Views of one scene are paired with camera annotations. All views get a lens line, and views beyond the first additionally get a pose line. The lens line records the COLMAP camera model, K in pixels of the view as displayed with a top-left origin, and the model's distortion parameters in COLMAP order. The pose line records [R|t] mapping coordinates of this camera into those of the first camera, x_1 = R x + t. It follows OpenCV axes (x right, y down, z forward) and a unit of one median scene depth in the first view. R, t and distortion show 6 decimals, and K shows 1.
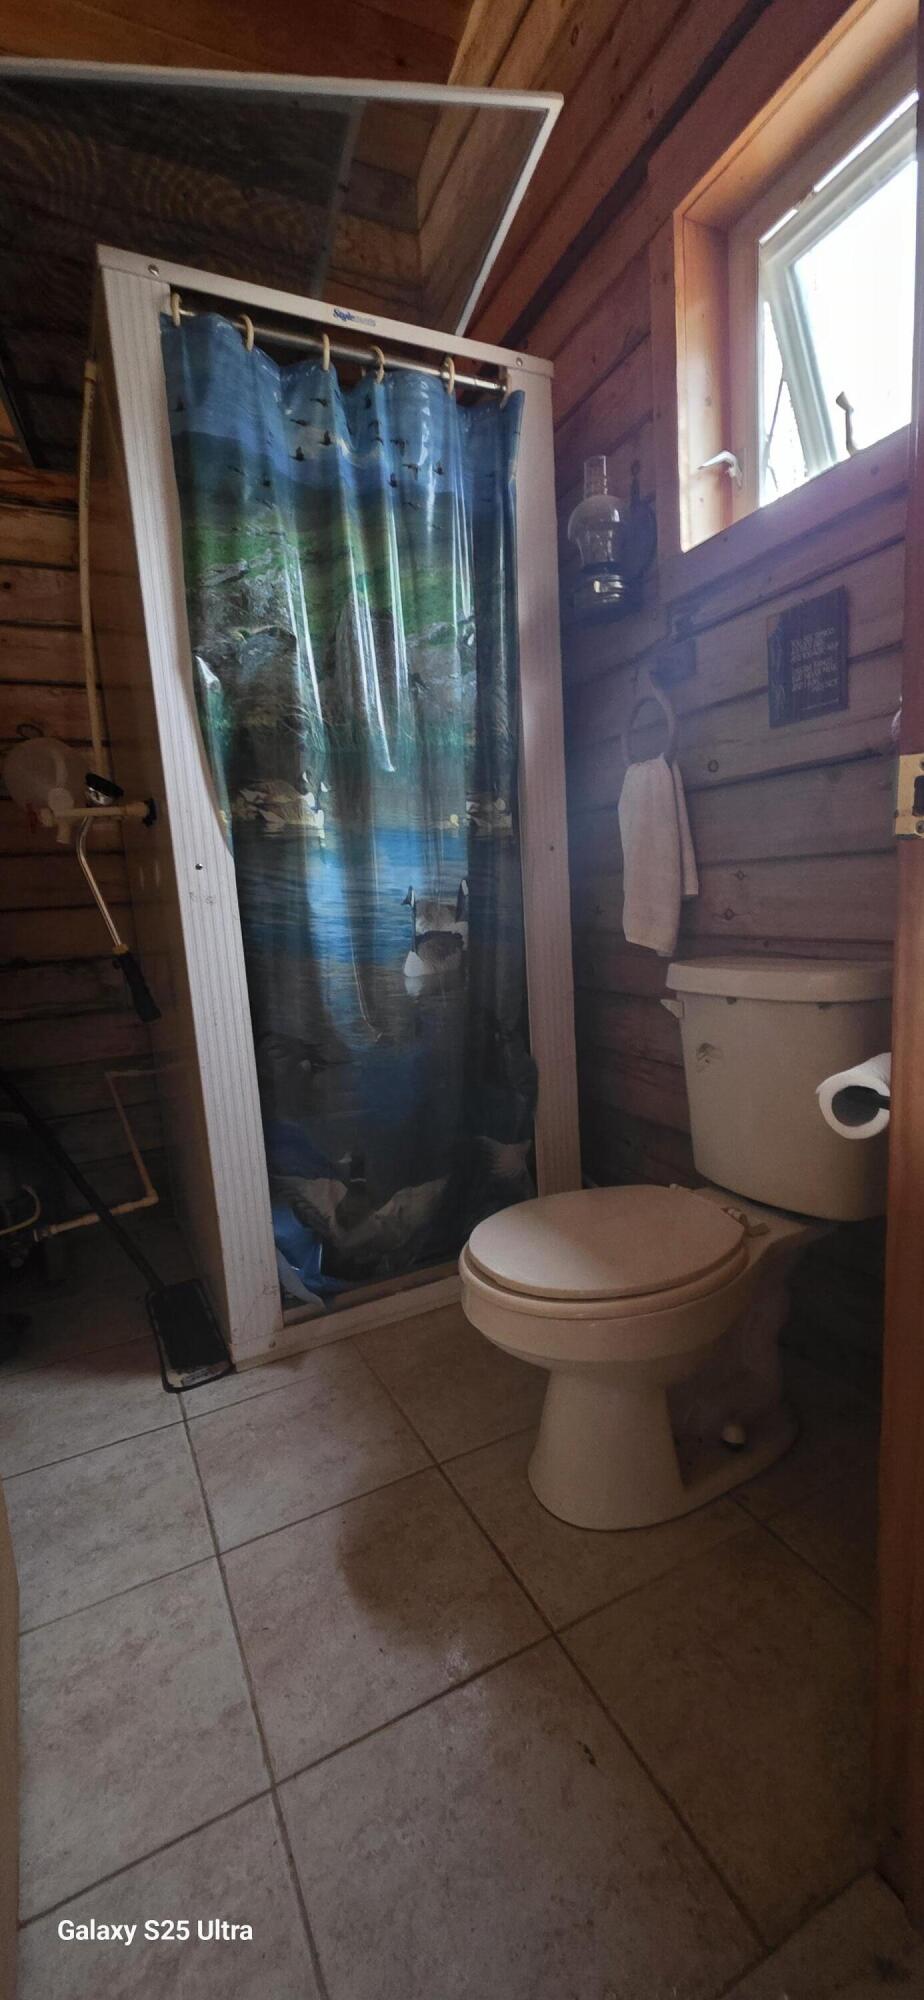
lens RADIAL K [[808.1, 0, 470.5], [0, 808.1, 1014.6], [0, 0, 1]] dist [-0.000437, 0.001313]
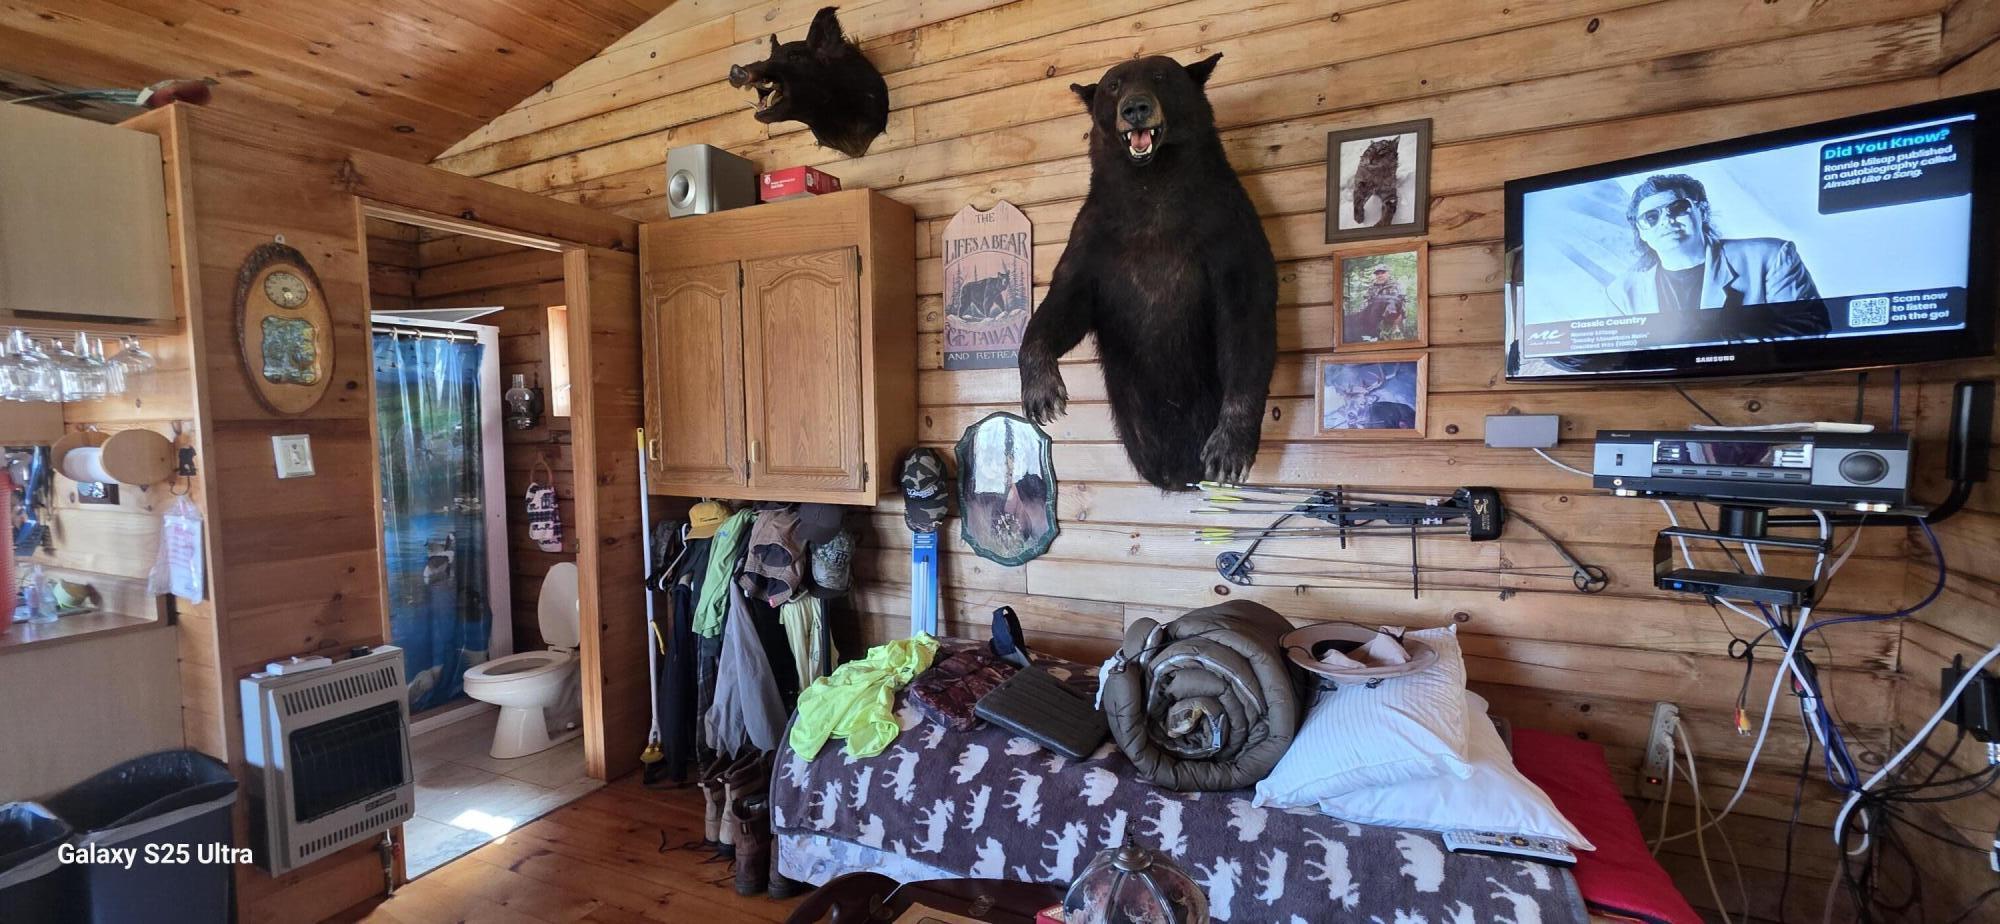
lens RADIAL K [[808.1, 0, 994.2], [0, 808.1, 474.3], [0, 0, 1]] dist [-0.000437, 0.001313]
pose [[0.790036, 0.011341, 0.612956, -0.226891], [0.060453, 0.993515, -0.096299, -0.018177], [-0.610073, 0.113134, 0.784227, -1.966622]]
